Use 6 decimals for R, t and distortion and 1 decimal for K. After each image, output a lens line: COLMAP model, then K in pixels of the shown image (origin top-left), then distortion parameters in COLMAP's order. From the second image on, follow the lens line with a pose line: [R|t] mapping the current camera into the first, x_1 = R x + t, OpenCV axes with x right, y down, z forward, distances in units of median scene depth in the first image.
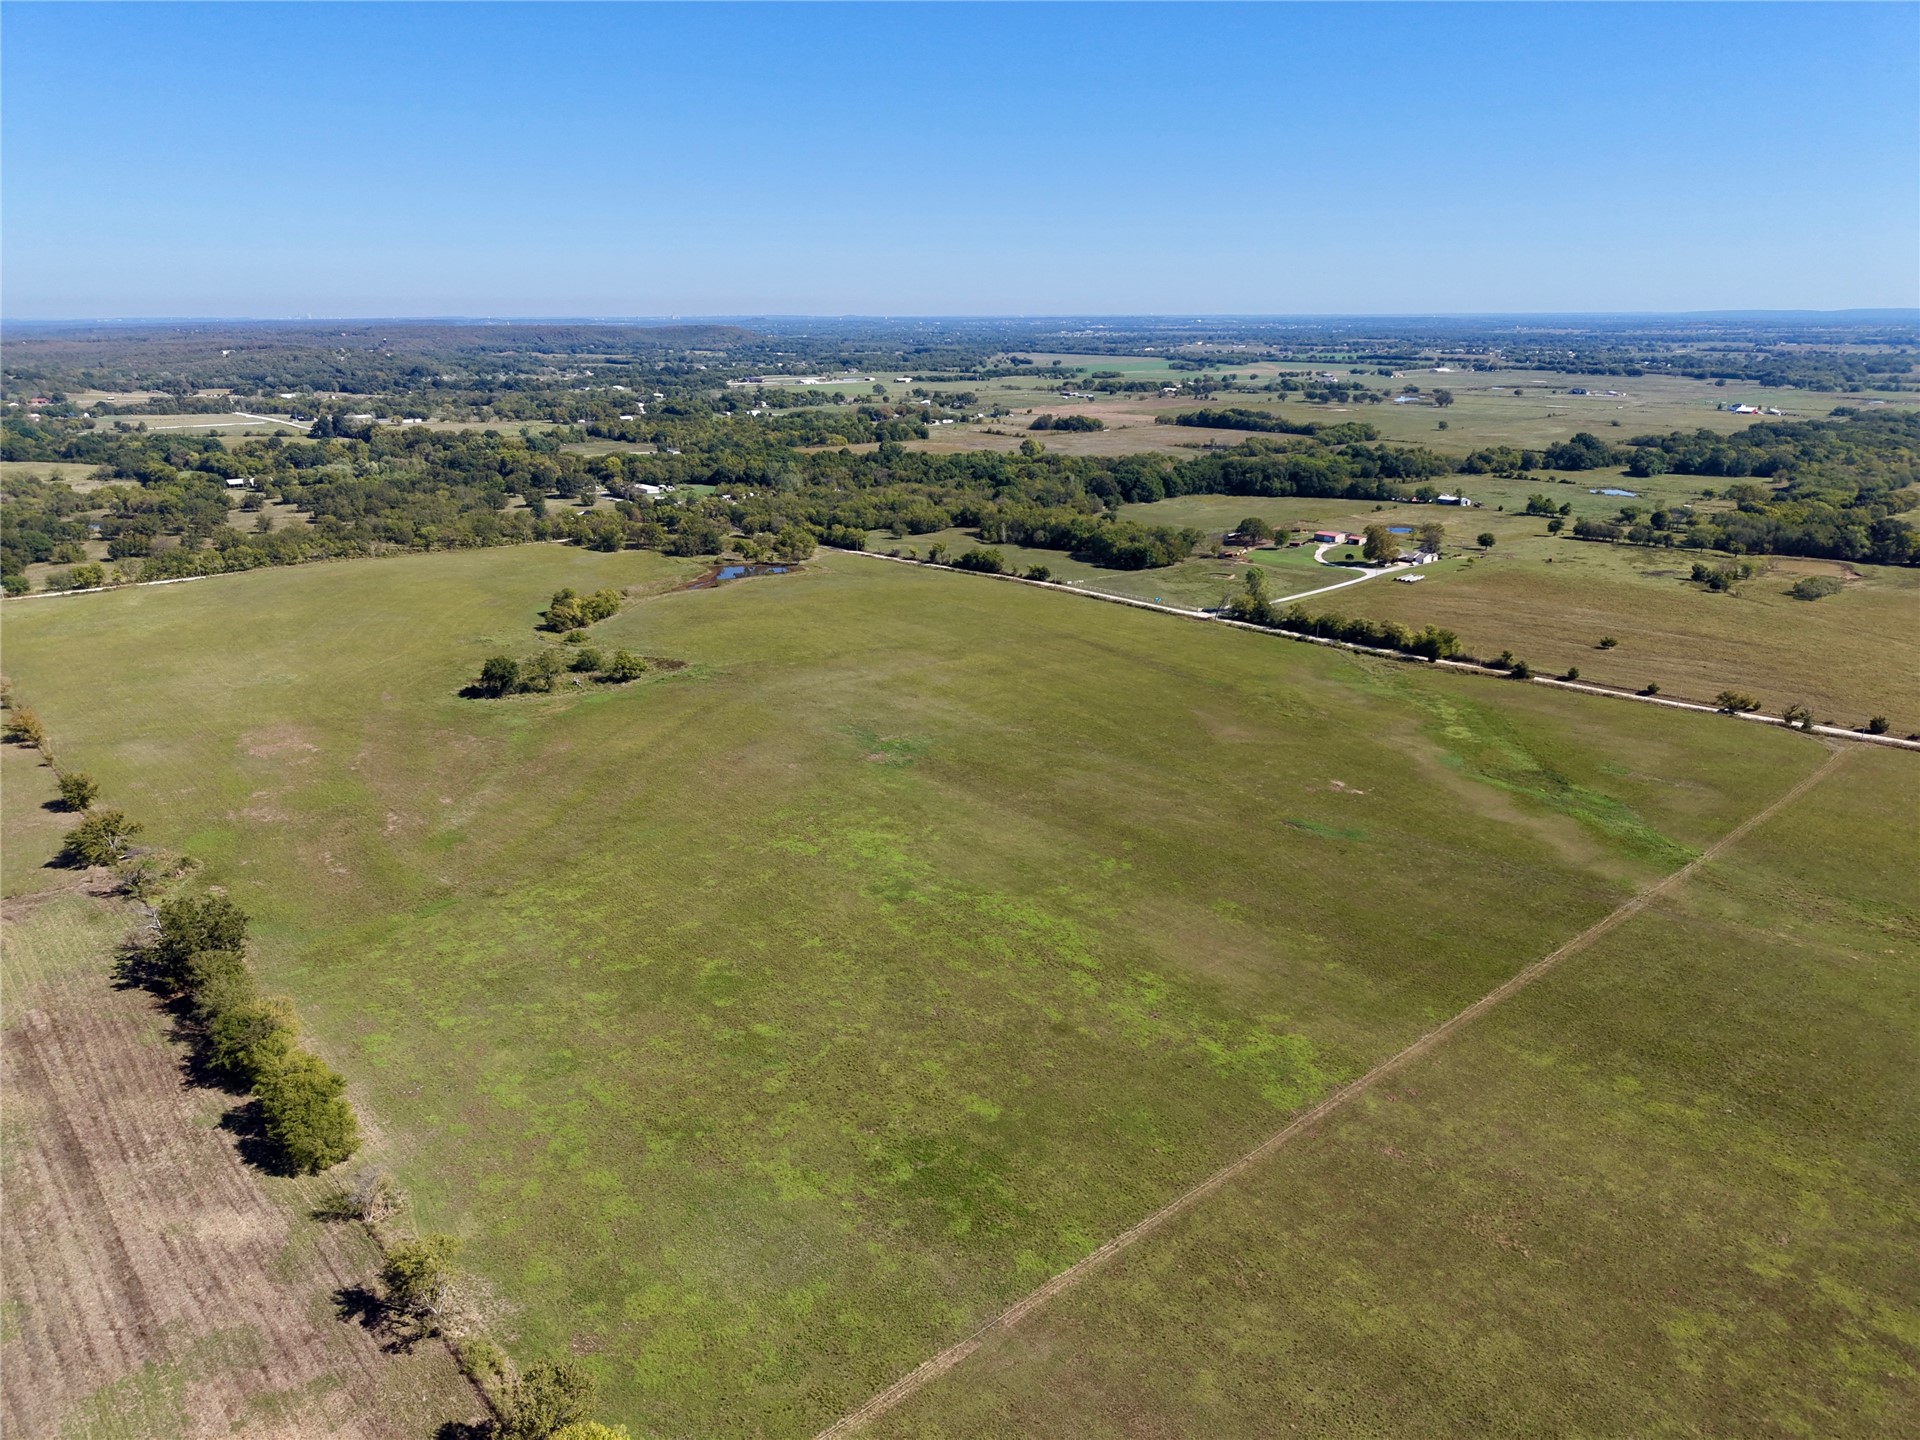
lens RADIAL K [[1268.0, 0, 954.3], [0, 1268.0, 746.1], [0, 0, 1]] dist [0.048740, -0.055849]
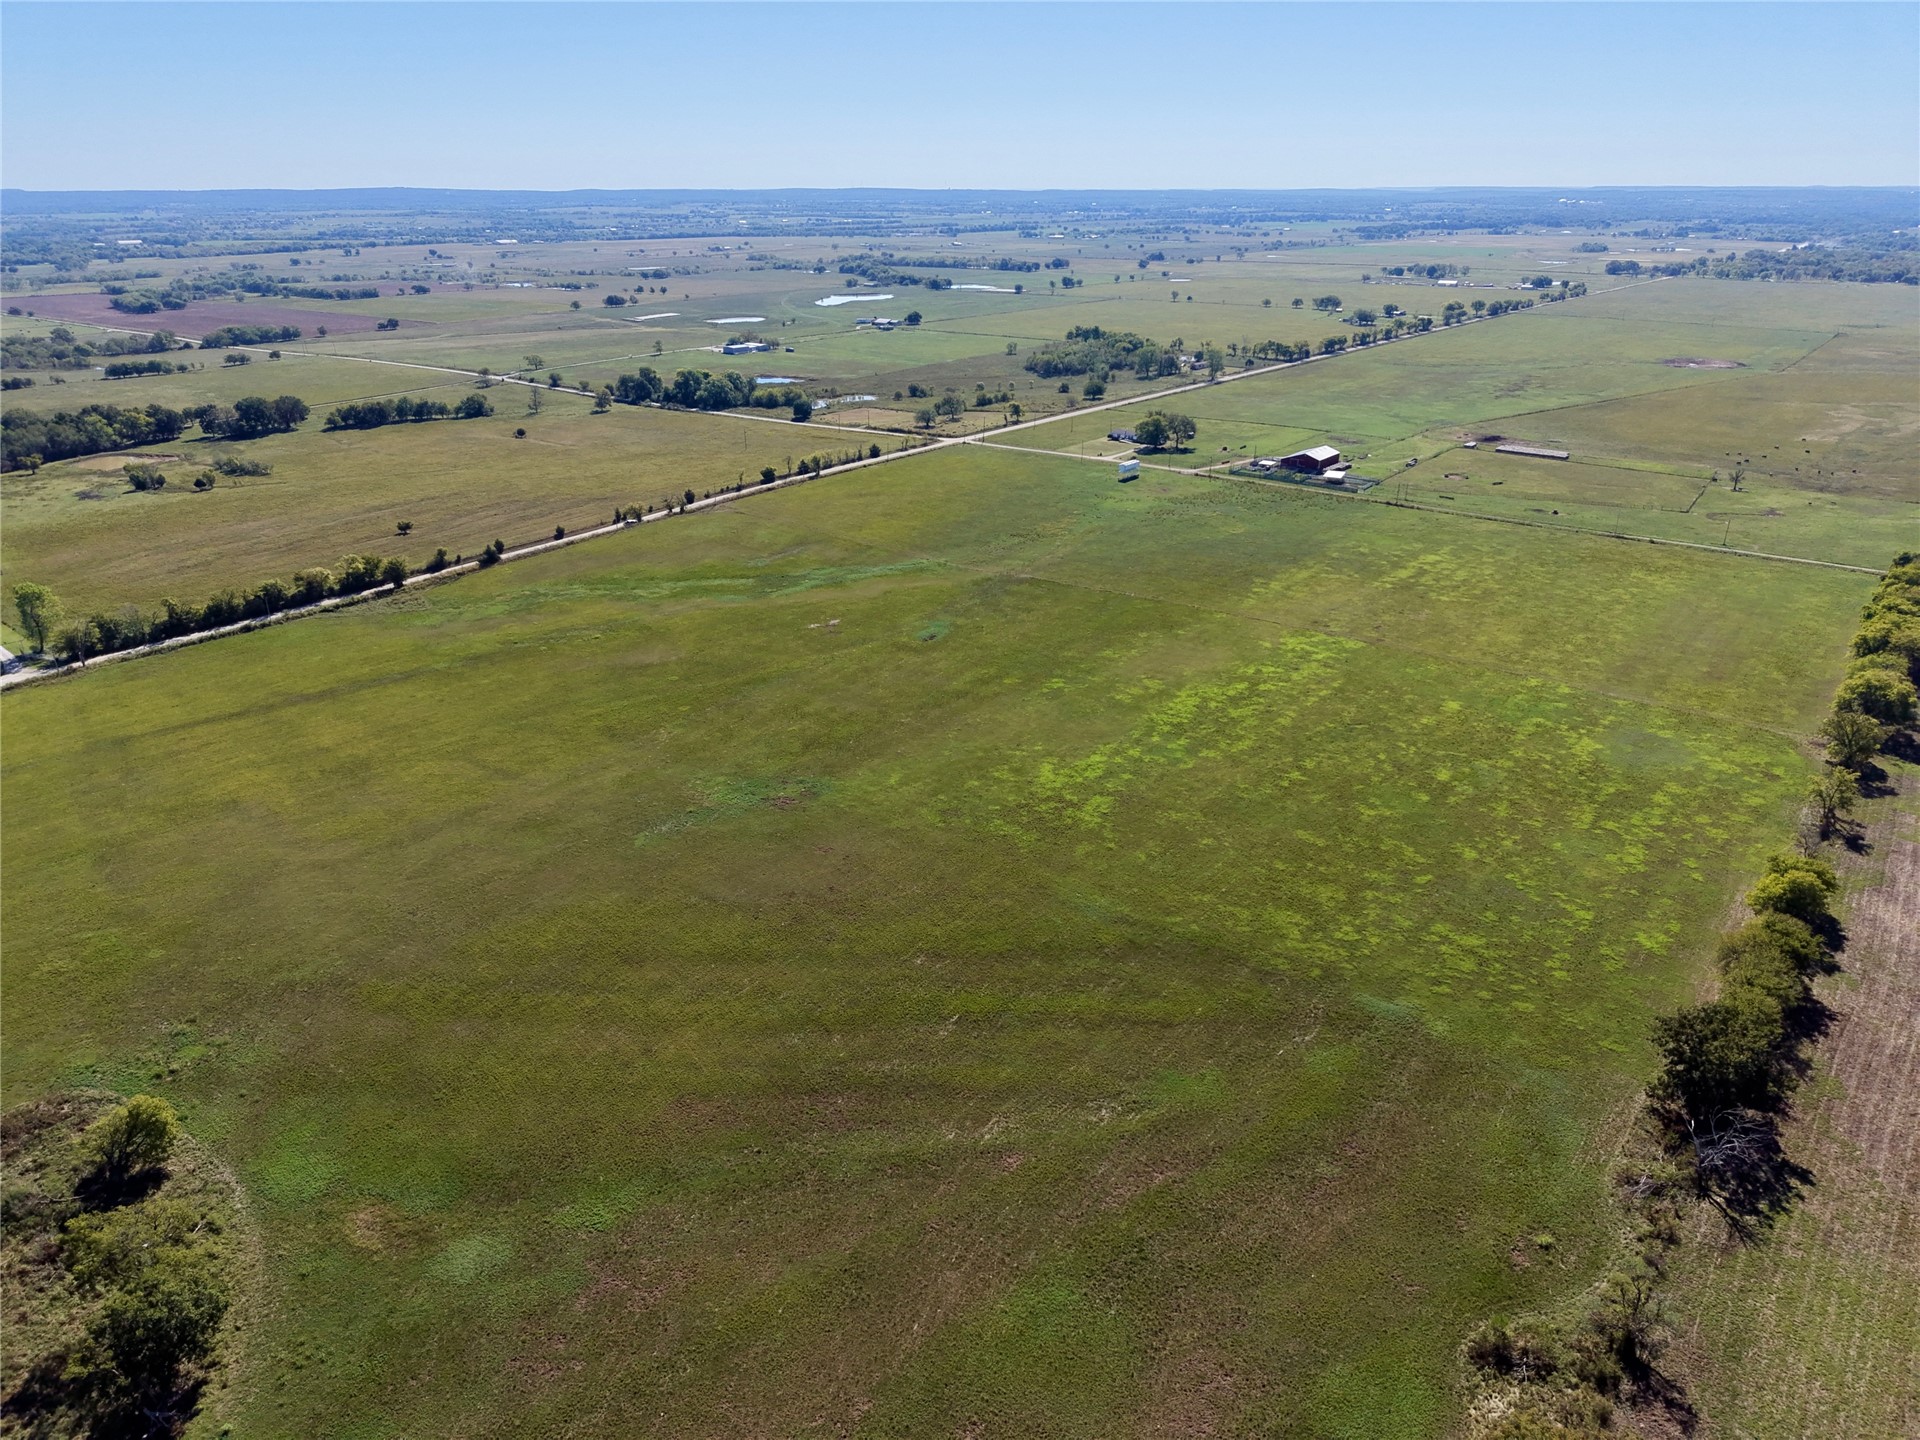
lens RADIAL K [[1253.7, 0, 957.1], [0, 1253.7, 775.8], [0, 0, 1]] dist [0.047744, -0.061907]
pose [[-0.164898, -0.415307, 0.894611, -0.719844], [0.322821, 0.834343, 0.446832, -0.295860], [-0.931985, 0.362481, -0.003512, 0.885005]]
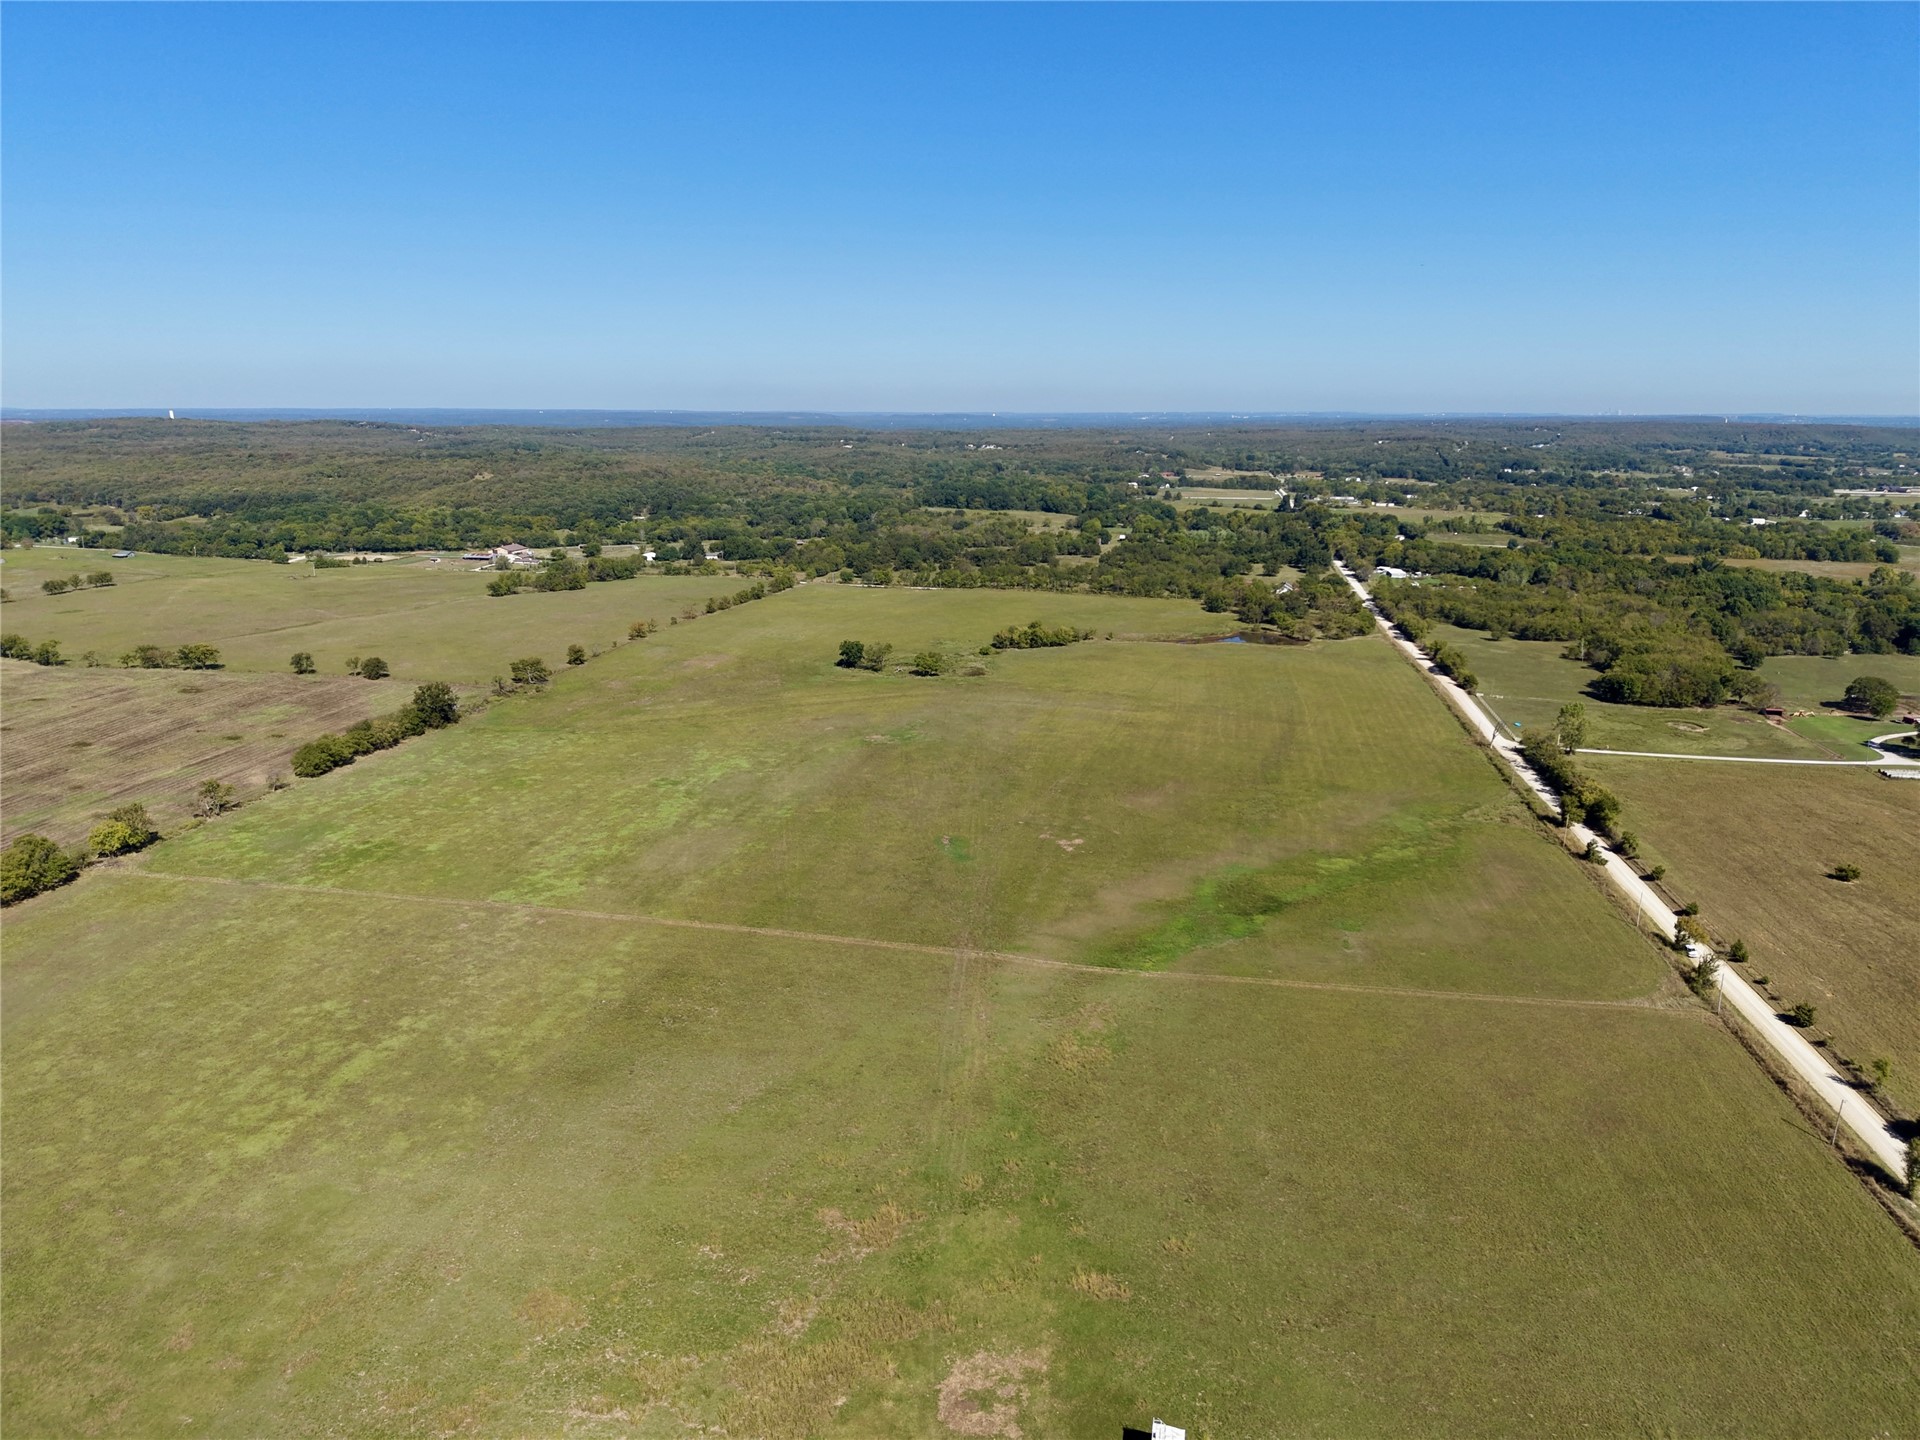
lens RADIAL K [[1277.0, 0, 952.1], [0, 1277.0, 724.2], [0, 0, 1]] dist [0.049046, -0.054561]
pose [[0.604428, 0.196874, -0.771951, 0.993458], [-0.262634, 0.964056, 0.040229, -0.077652], [0.752124, 0.178425, 0.634408, 0.207918]]
